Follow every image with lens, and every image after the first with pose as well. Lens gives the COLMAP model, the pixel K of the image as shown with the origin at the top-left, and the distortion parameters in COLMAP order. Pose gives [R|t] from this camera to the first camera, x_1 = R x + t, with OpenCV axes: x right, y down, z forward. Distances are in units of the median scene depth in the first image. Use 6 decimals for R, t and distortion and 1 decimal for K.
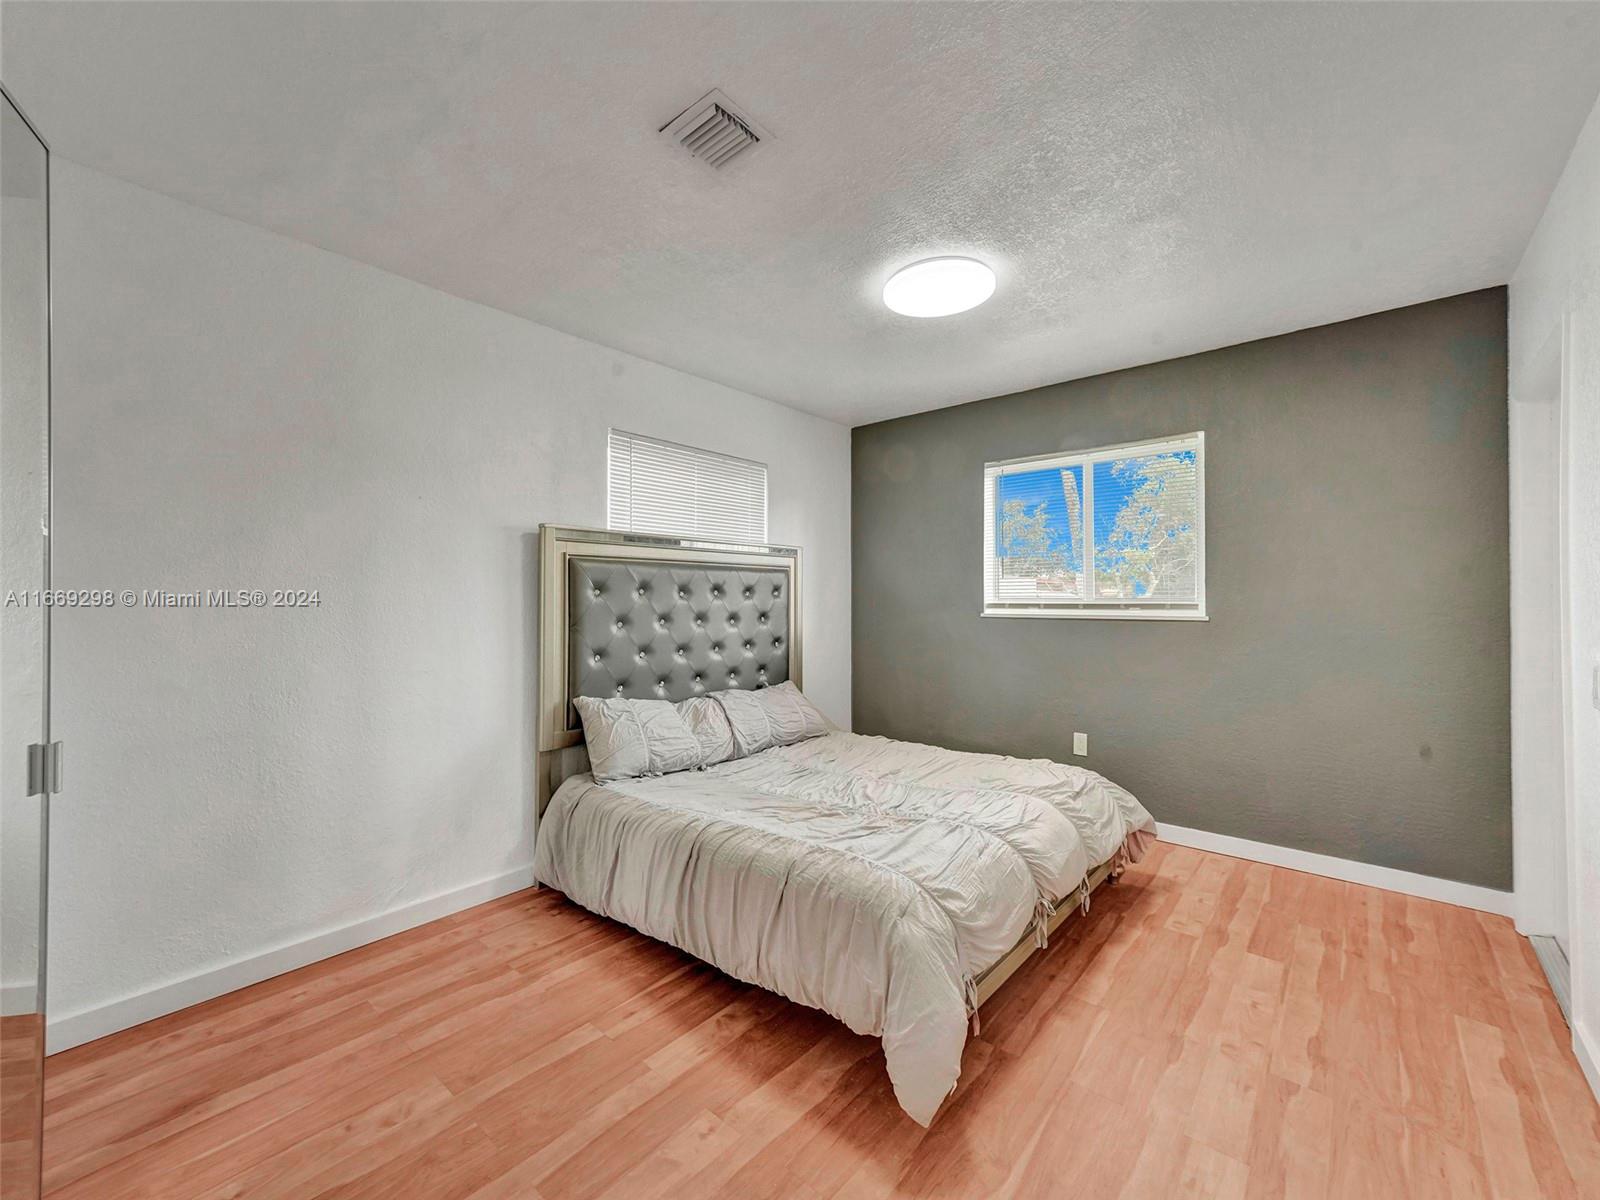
lens RADIAL K [[649.0, 0, 790.1], [0, 649.0, 601.0], [0, 0, 1]] dist [0.013484, -0.000004]
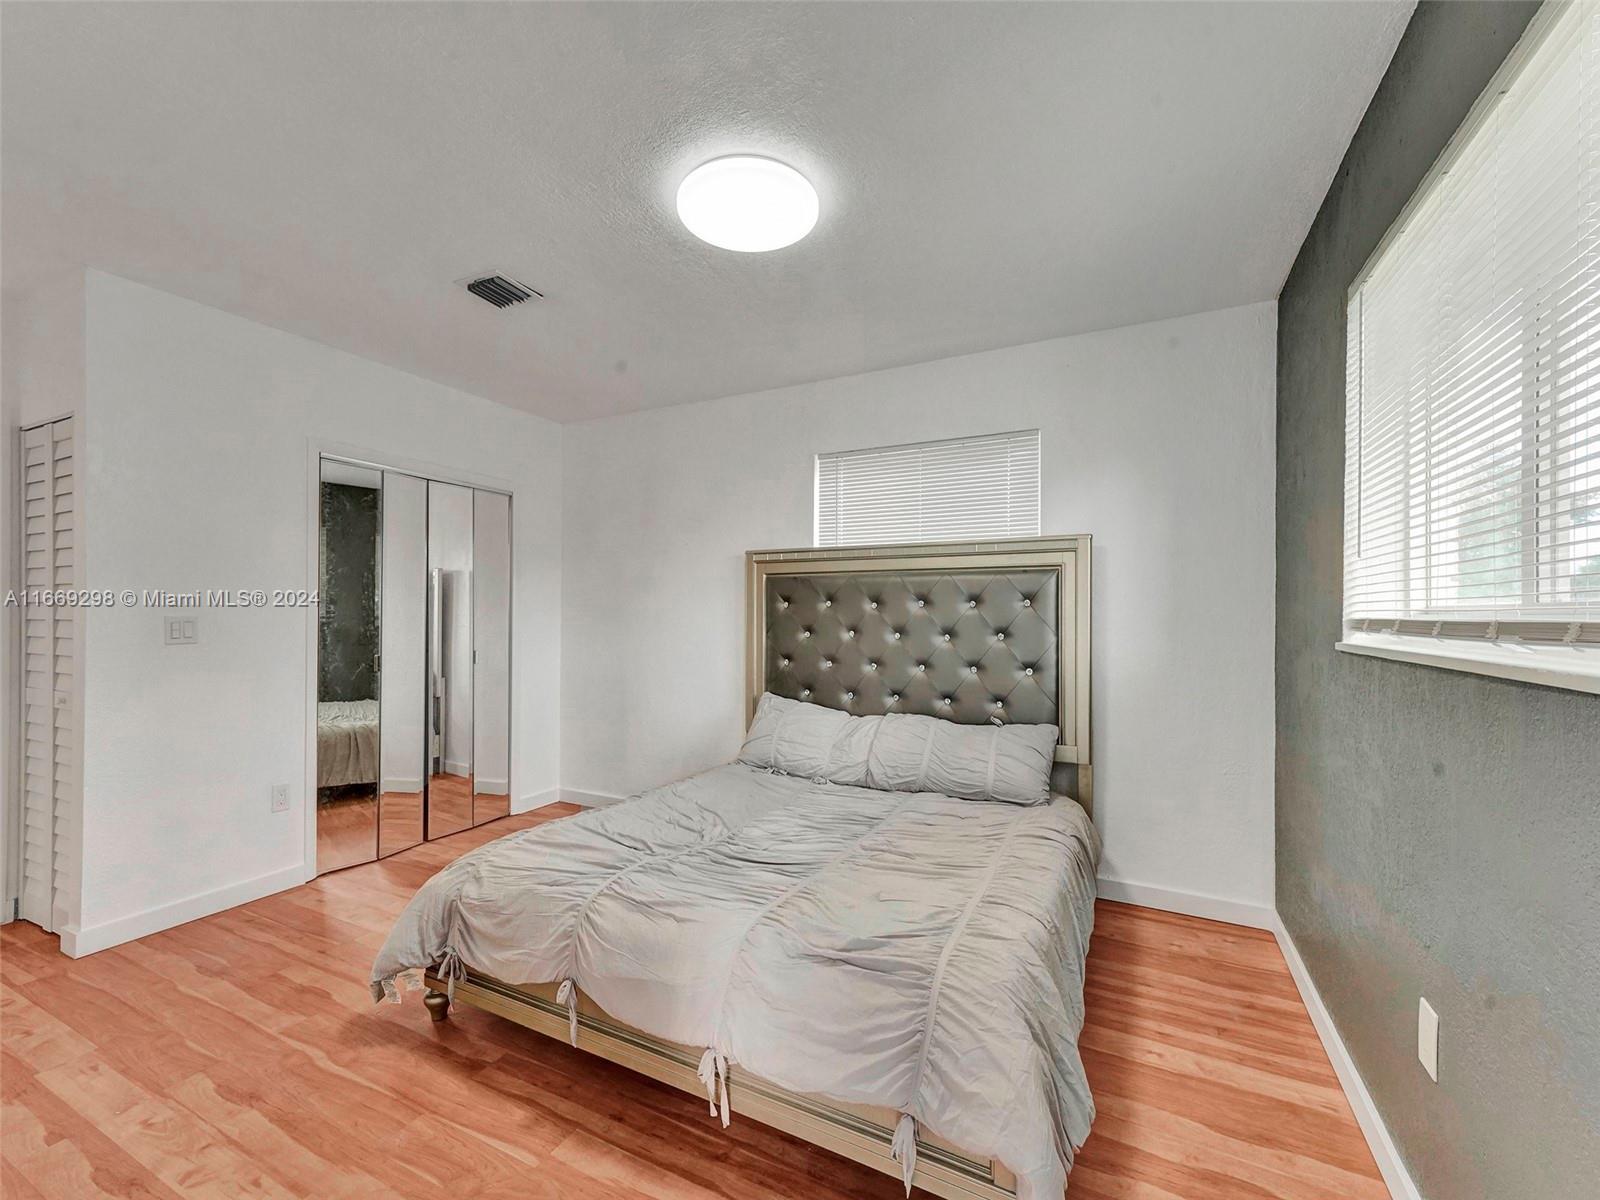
lens RADIAL K [[666.9, 0, 793.8], [0, 666.9, 620.1], [0, 0, 1]] dist [0.017284, 0.000306]
pose [[0.238964, 0.012396, -0.970949, 0.765129], [-0.001117, 0.999921, 0.012491, -0.000679], [0.971028, -0.001901, 0.238959, 0.653707]]
